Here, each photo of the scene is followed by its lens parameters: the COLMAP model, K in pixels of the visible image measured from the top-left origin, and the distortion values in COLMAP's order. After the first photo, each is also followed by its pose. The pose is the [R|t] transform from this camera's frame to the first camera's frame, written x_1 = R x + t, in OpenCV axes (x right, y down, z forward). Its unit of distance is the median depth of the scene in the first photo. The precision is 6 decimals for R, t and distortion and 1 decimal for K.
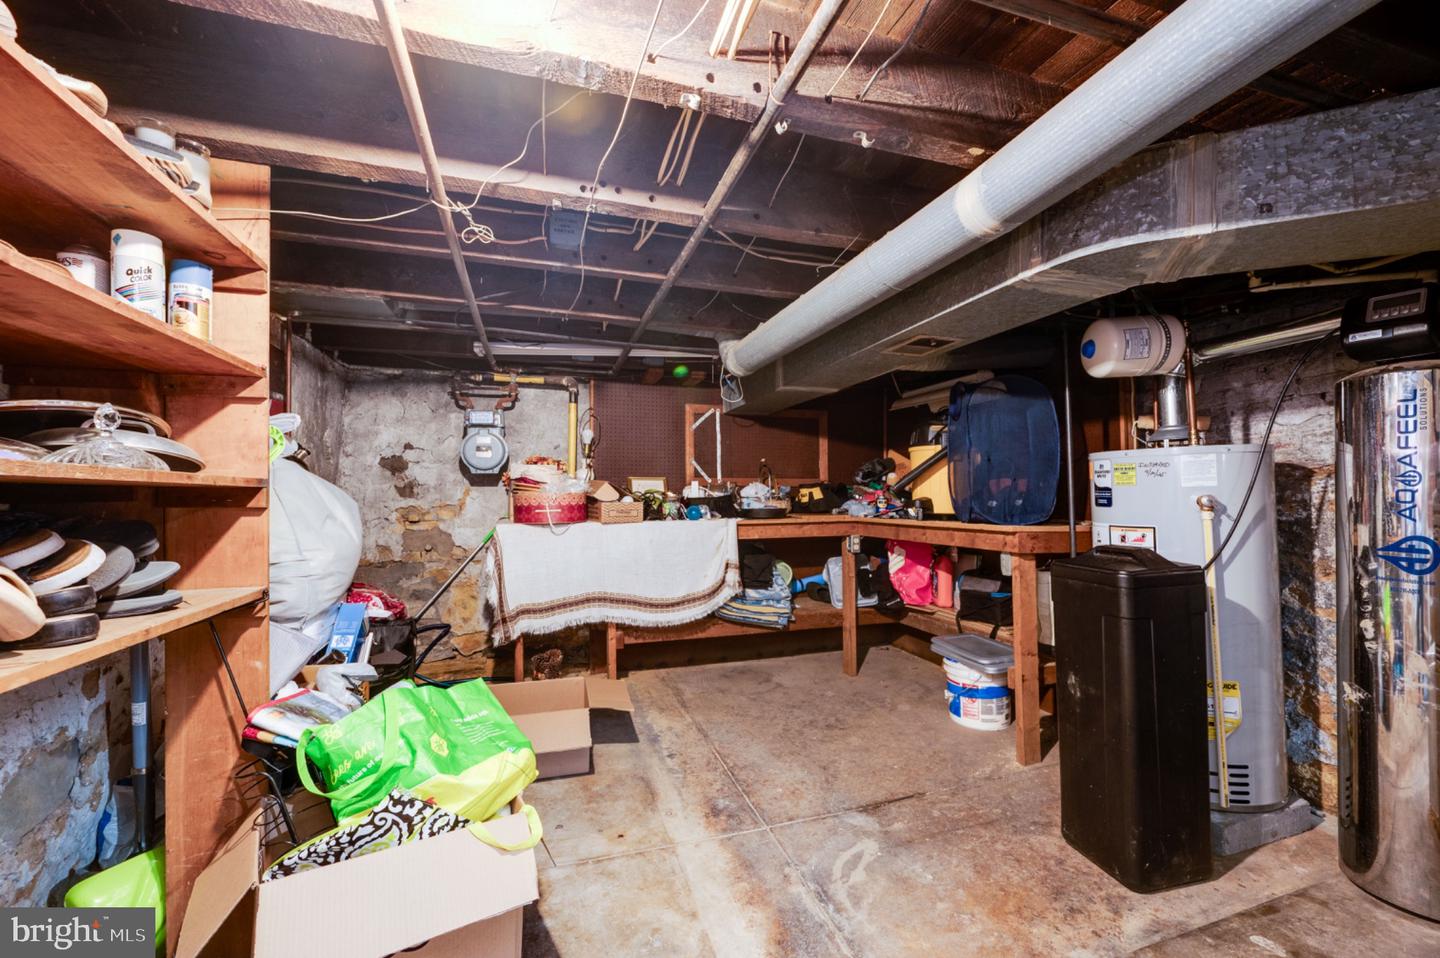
lens RADIAL K [[554.6, 0, 727.0], [0, 554.6, 485.4], [0, 0, 1]] dist [-0.001716, -0.000196]
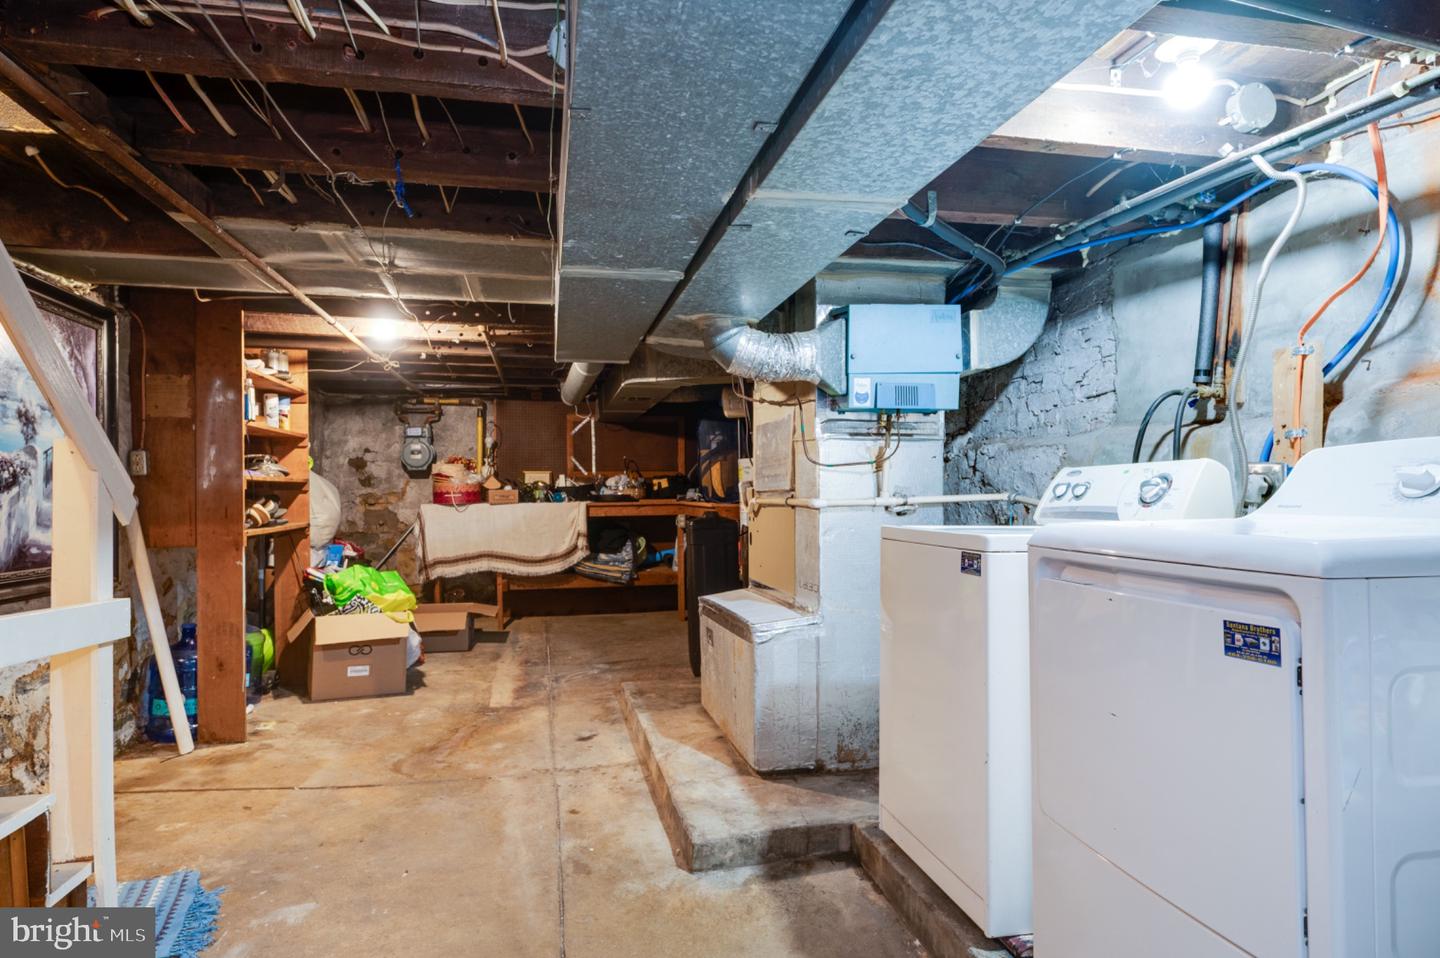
lens RADIAL K [[829.3, 0, 715.4], [0, 829.3, 481.8], [0, 0, 1]] dist [-0.000934, 0.000480]
pose [[0.990739, -0.002767, -0.135750, 0.604866], [0.004703, 0.999892, 0.013945, -0.016806], [0.135697, -0.014454, 0.990645, -0.996007]]
